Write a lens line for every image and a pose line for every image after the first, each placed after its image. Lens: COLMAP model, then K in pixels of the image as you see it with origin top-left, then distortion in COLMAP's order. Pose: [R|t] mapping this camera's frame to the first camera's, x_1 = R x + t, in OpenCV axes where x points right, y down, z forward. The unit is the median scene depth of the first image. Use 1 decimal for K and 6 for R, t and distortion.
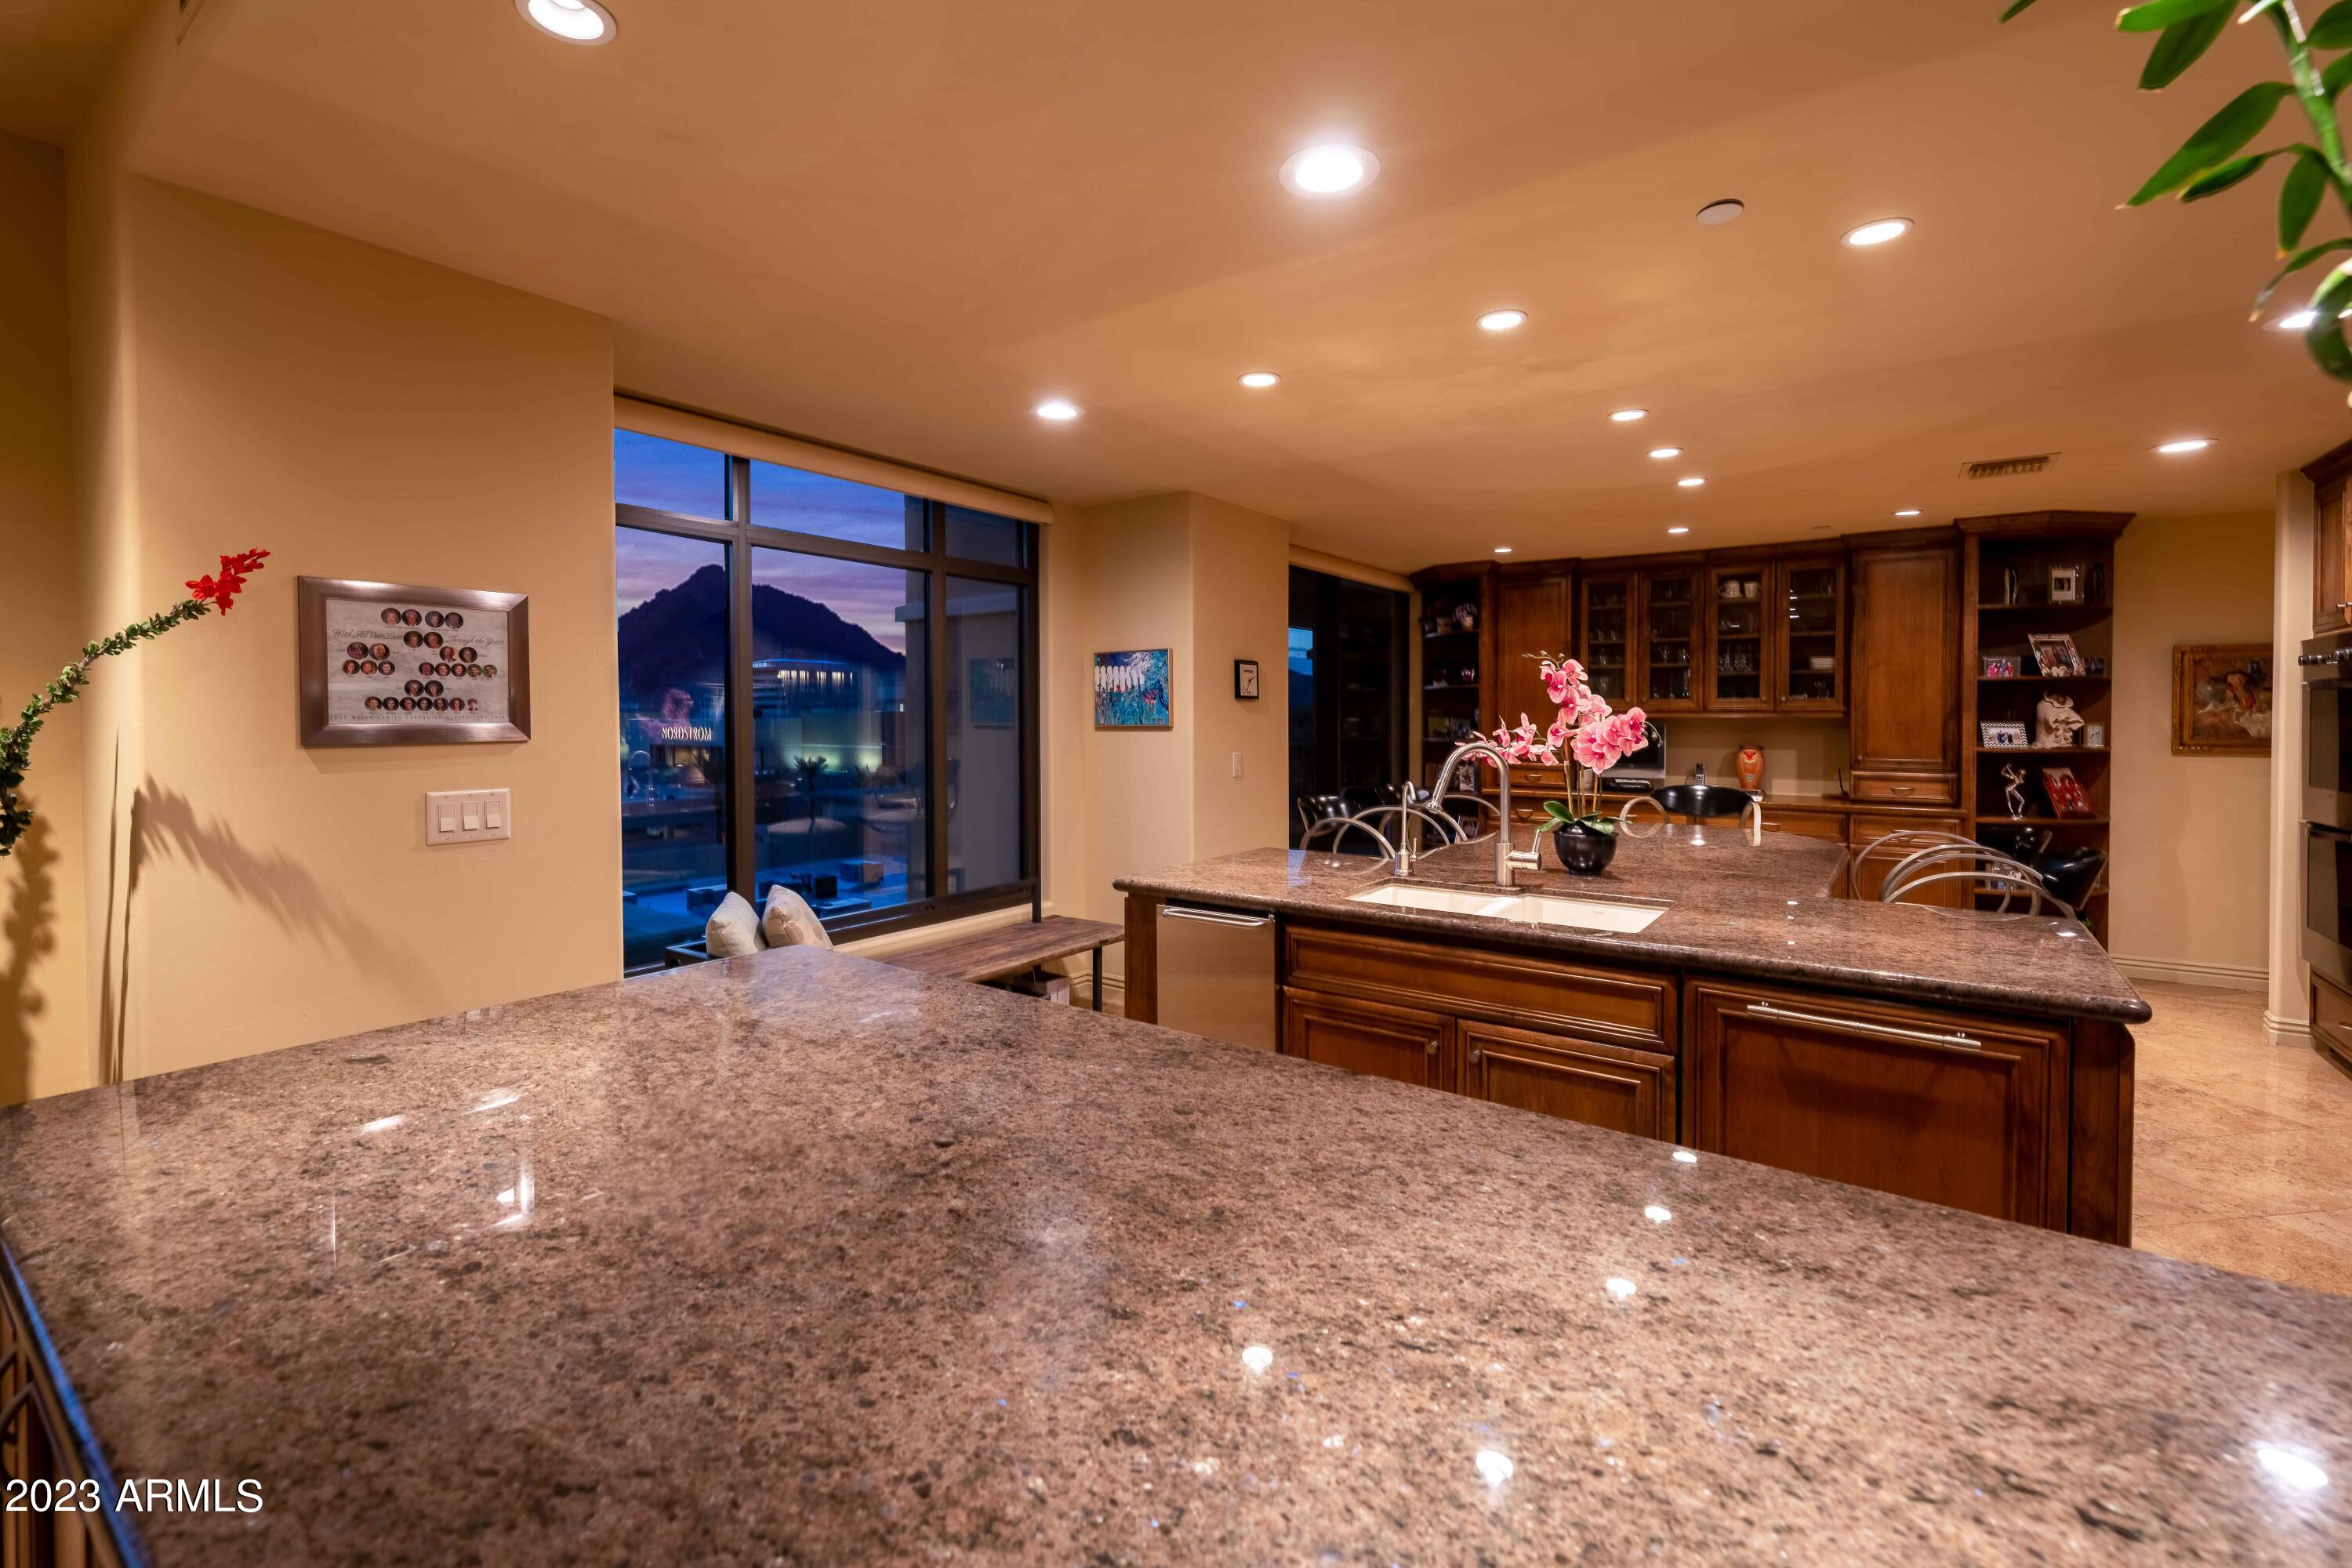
lens RADIAL K [[1004.9, 0, 1175.2], [0, 1004.9, 734.5], [0, 0, 1]] dist [-0.000391, 0.000135]
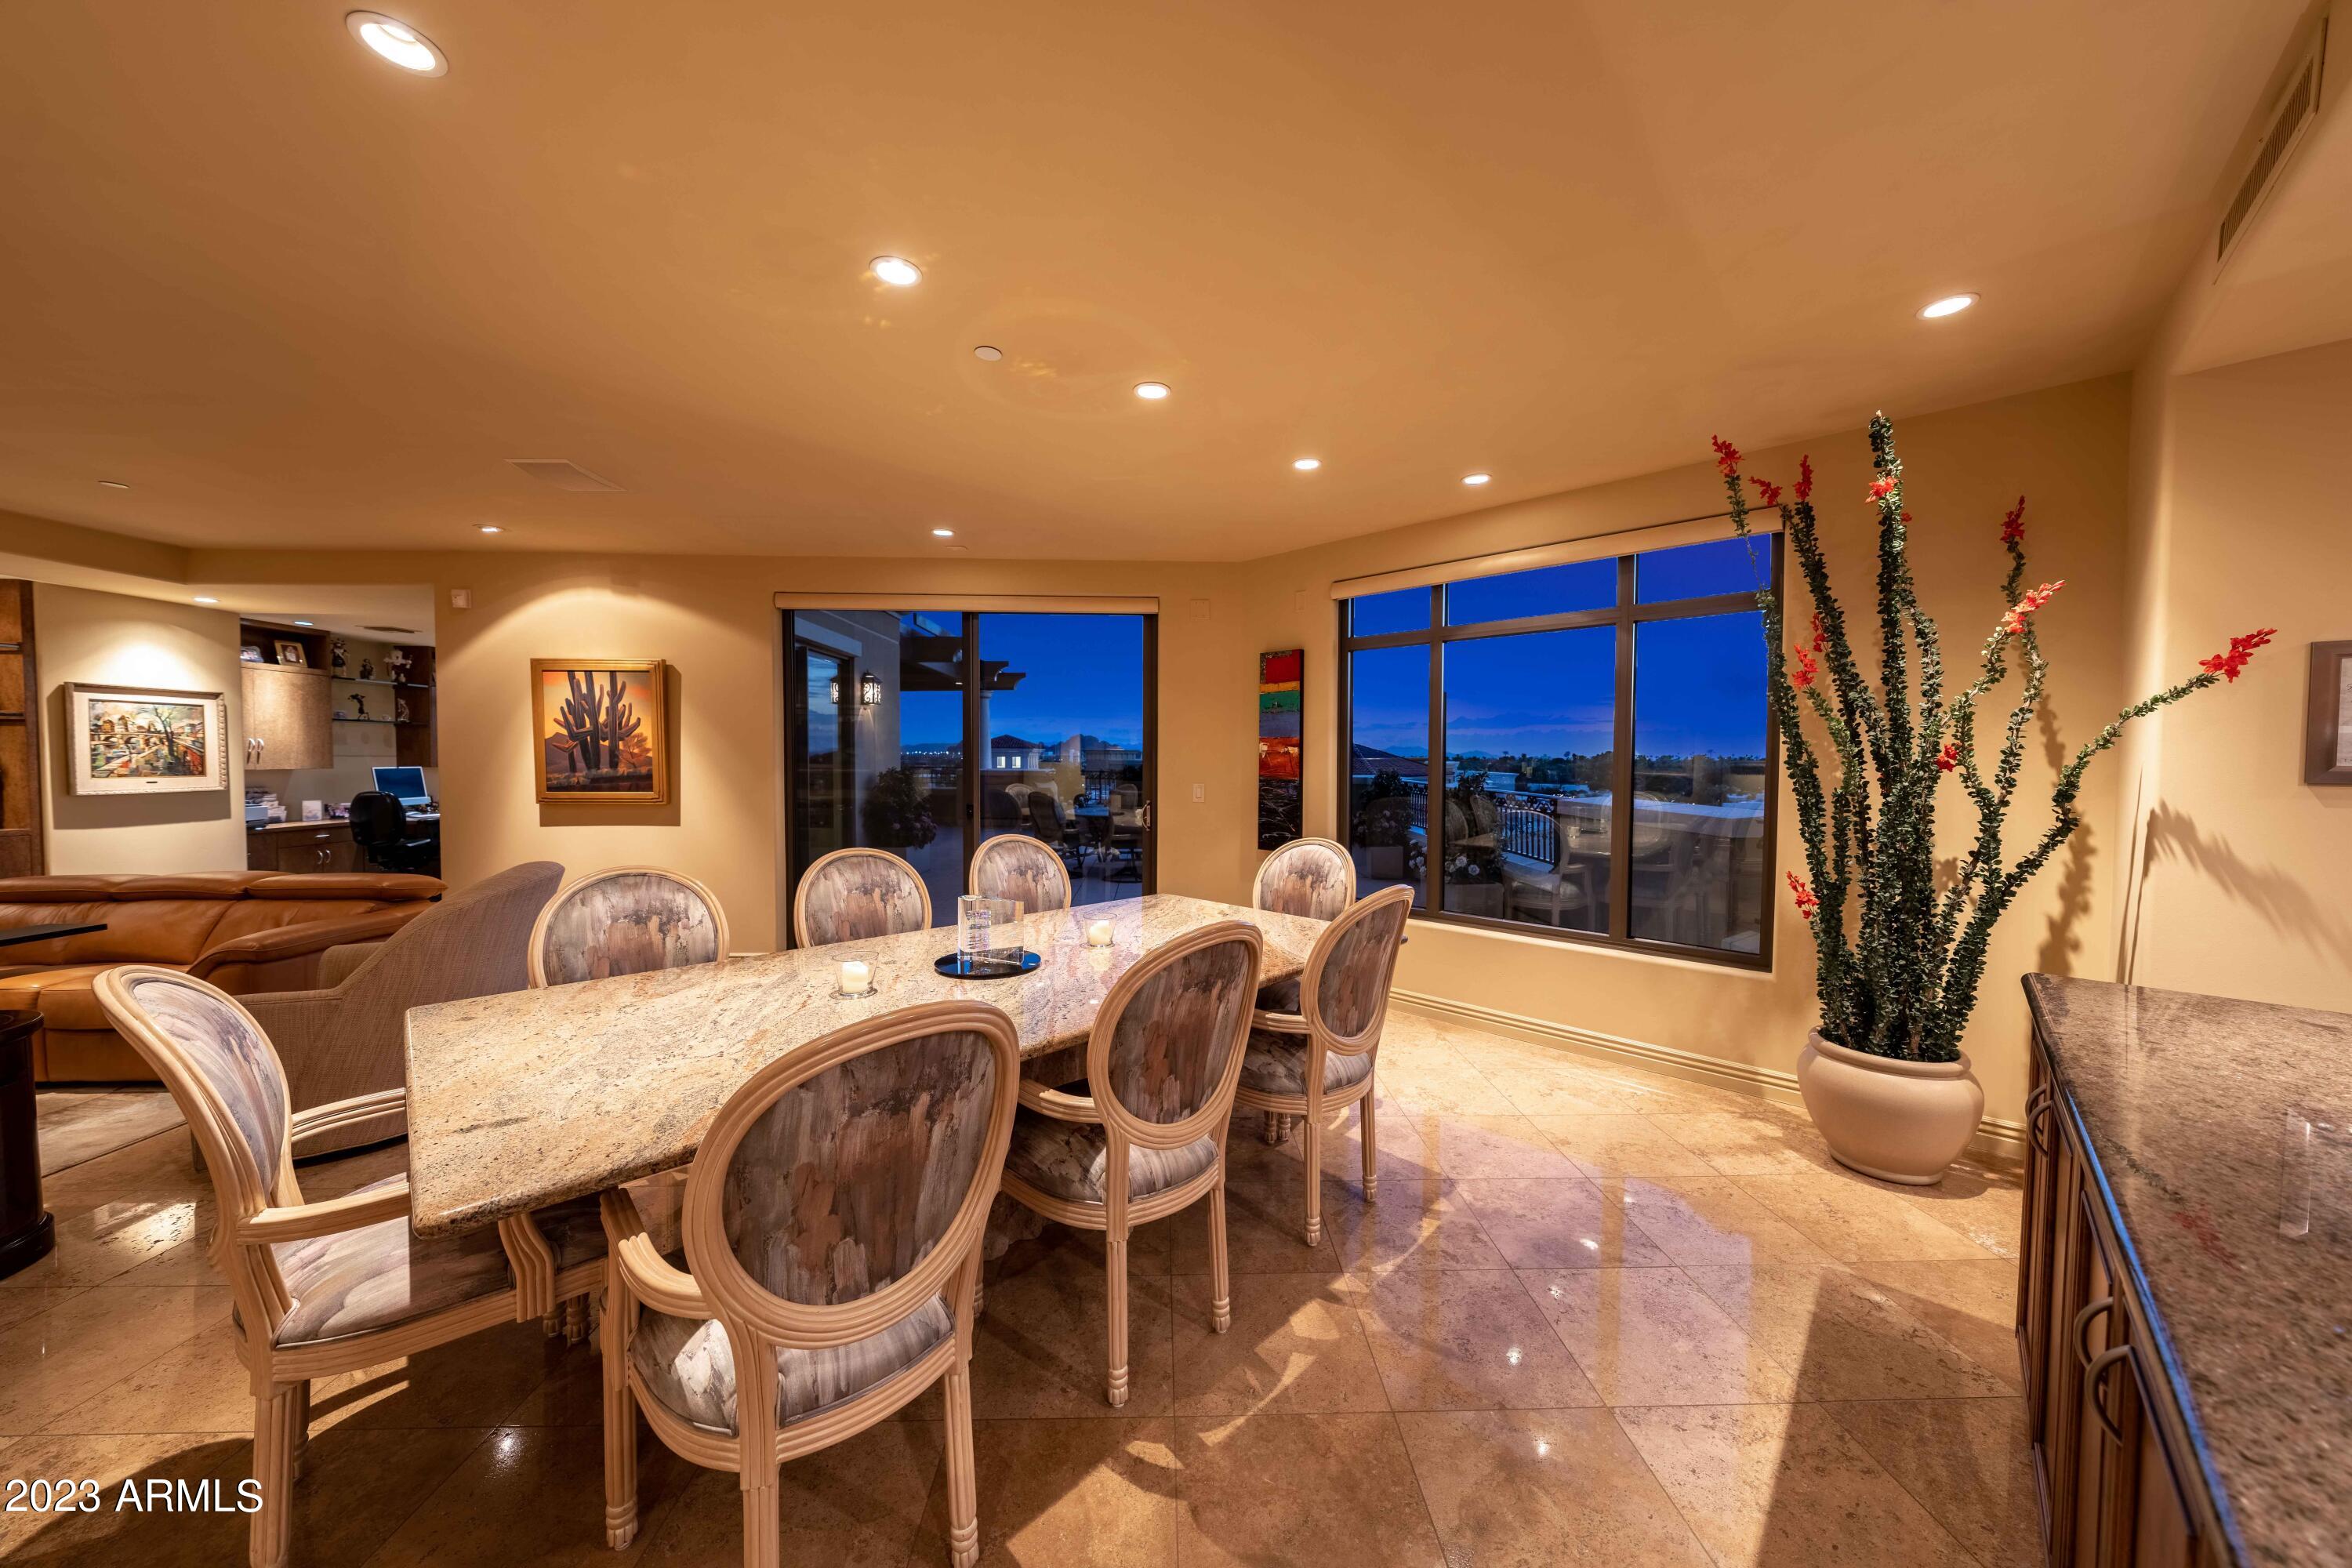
lens RADIAL K [[796.4, 0, 1180.0], [0, 796.4, 781.5], [0, 0, 1]] dist [-0.000315, -0.000022]
pose [[-0.133660, 0.034006, -0.990444, 0.224651], [-0.023244, 0.999029, 0.037438, 0.003903], [0.990755, 0.028025, -0.132740, -0.184284]]
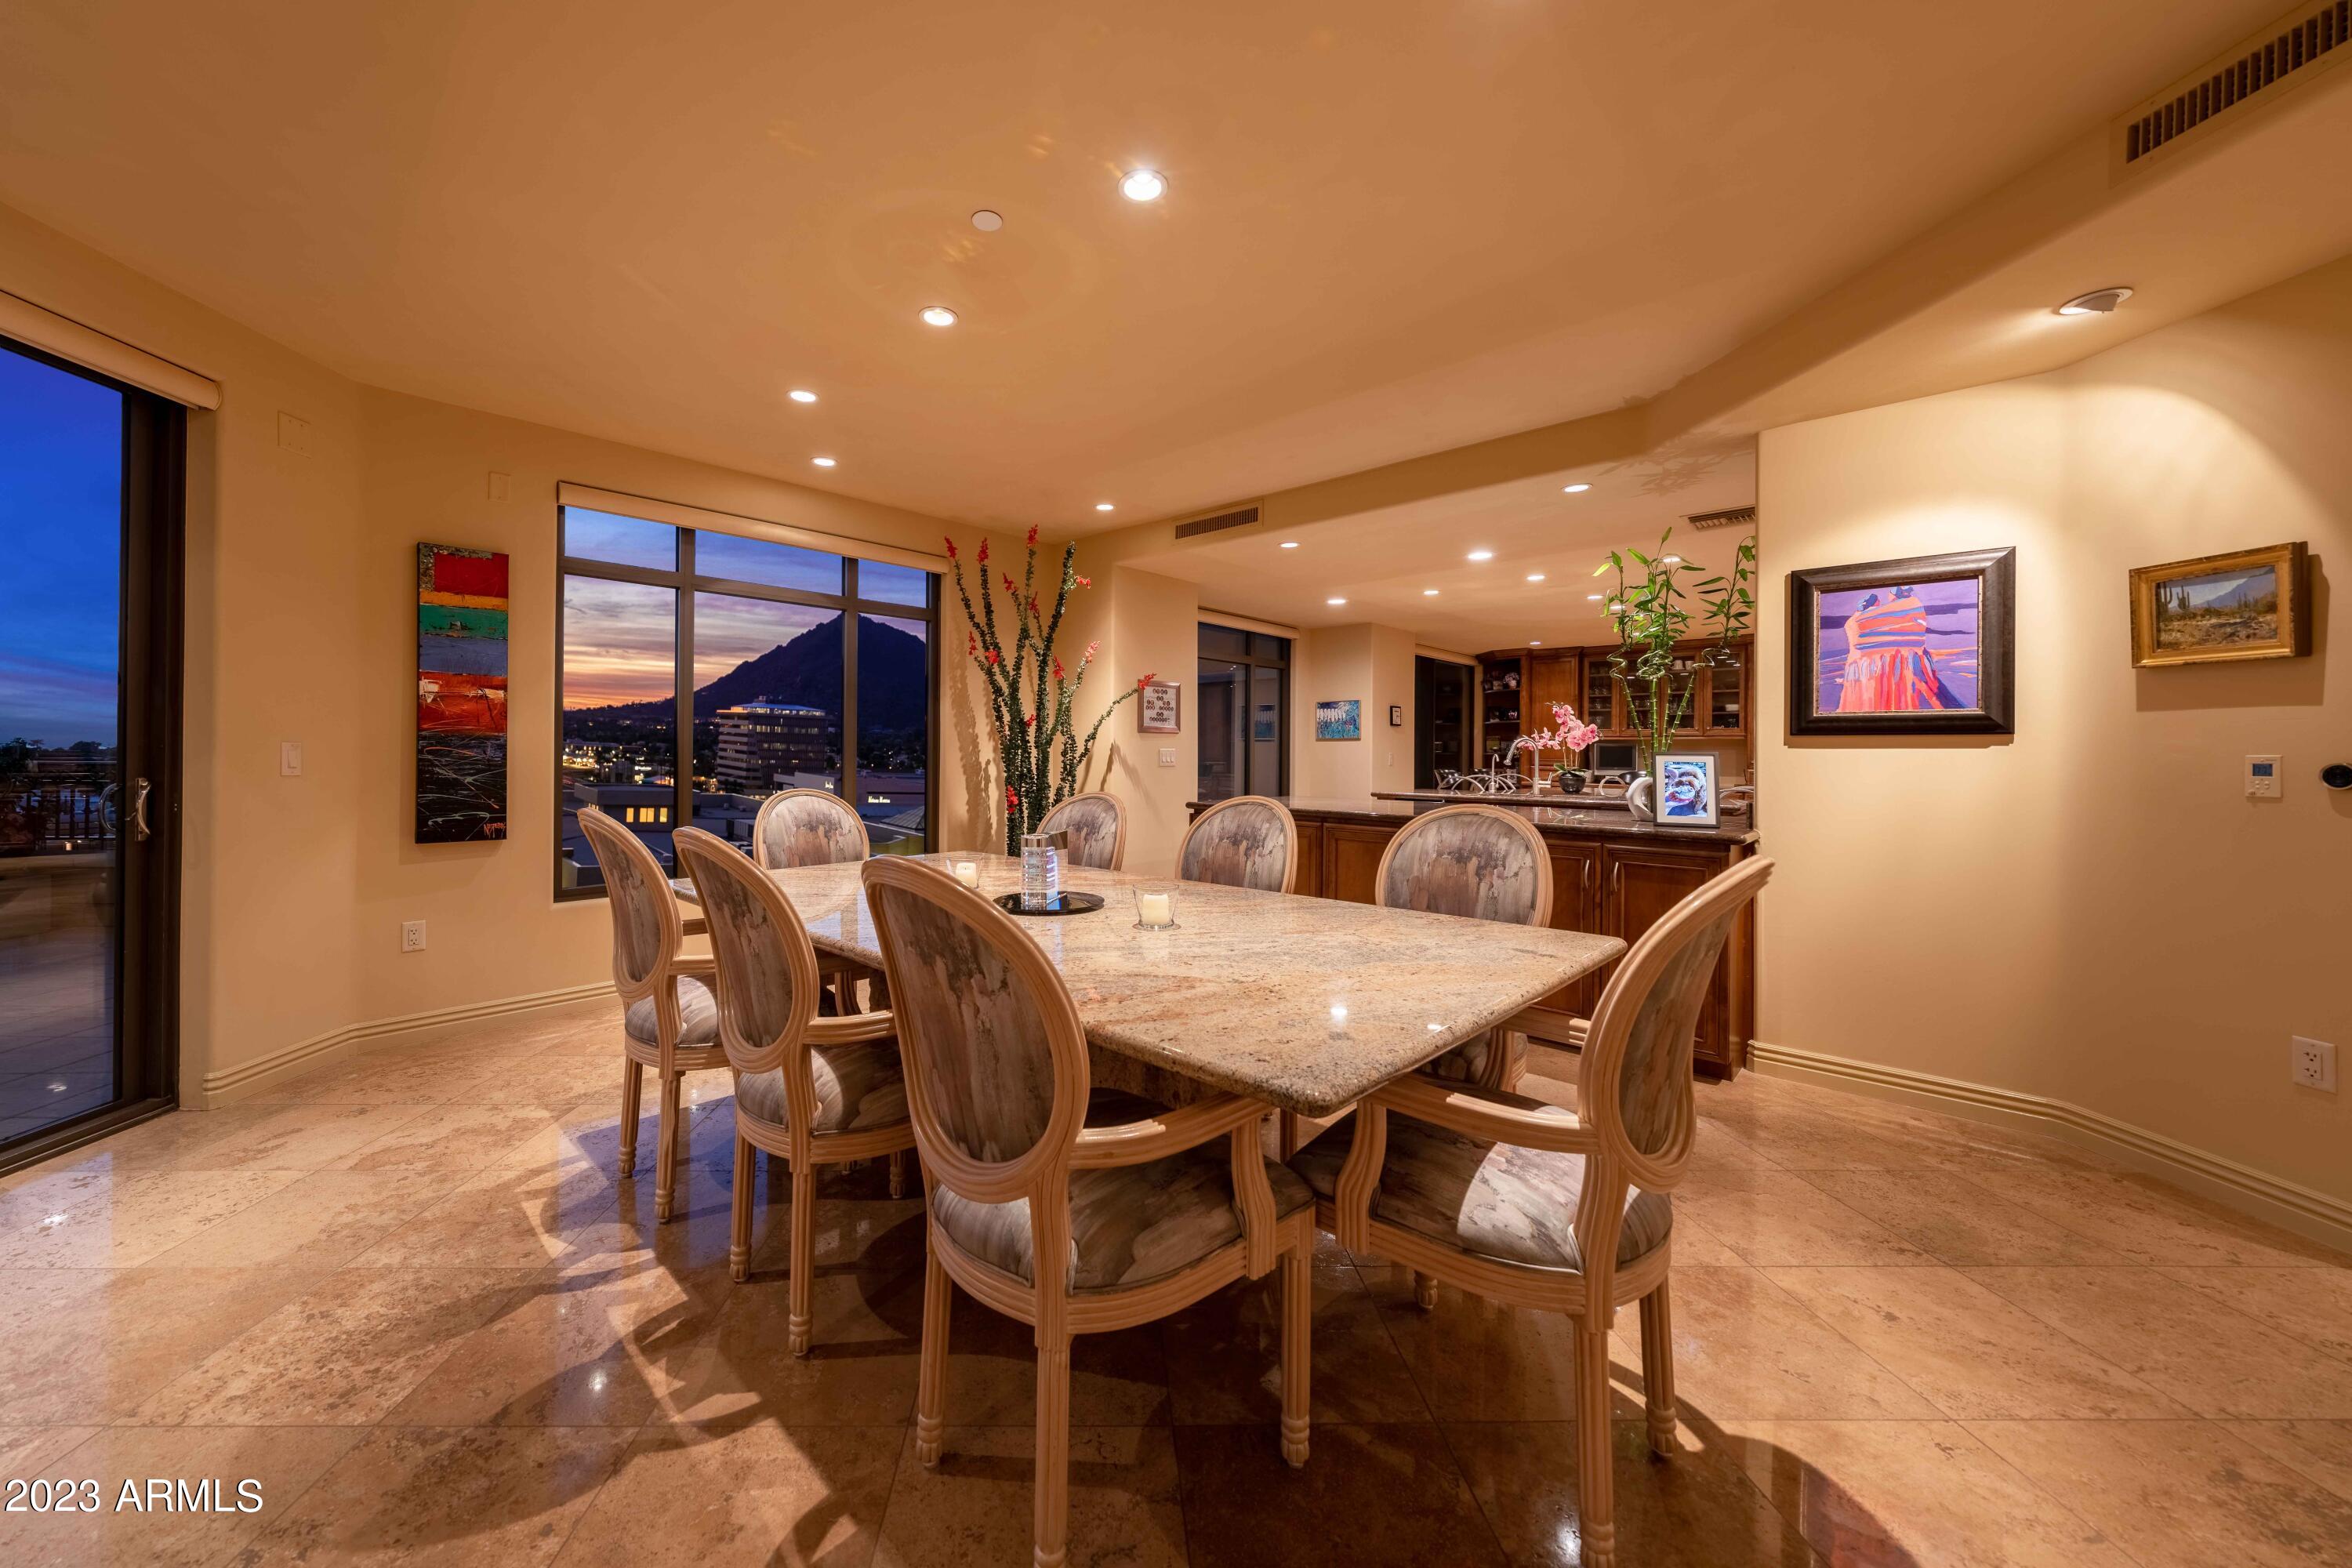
lens RADIAL K [[851.6, 0, 1100.2], [0, 851.6, 754.1], [0, 0, 1]] dist [-0.000484, -0.000042]
pose [[0.987966, 0.008079, -0.154462, -0.493717], [-0.010983, 0.999778, -0.017958, 0.114902], [0.154283, 0.019439, 0.987836, -1.489212]]
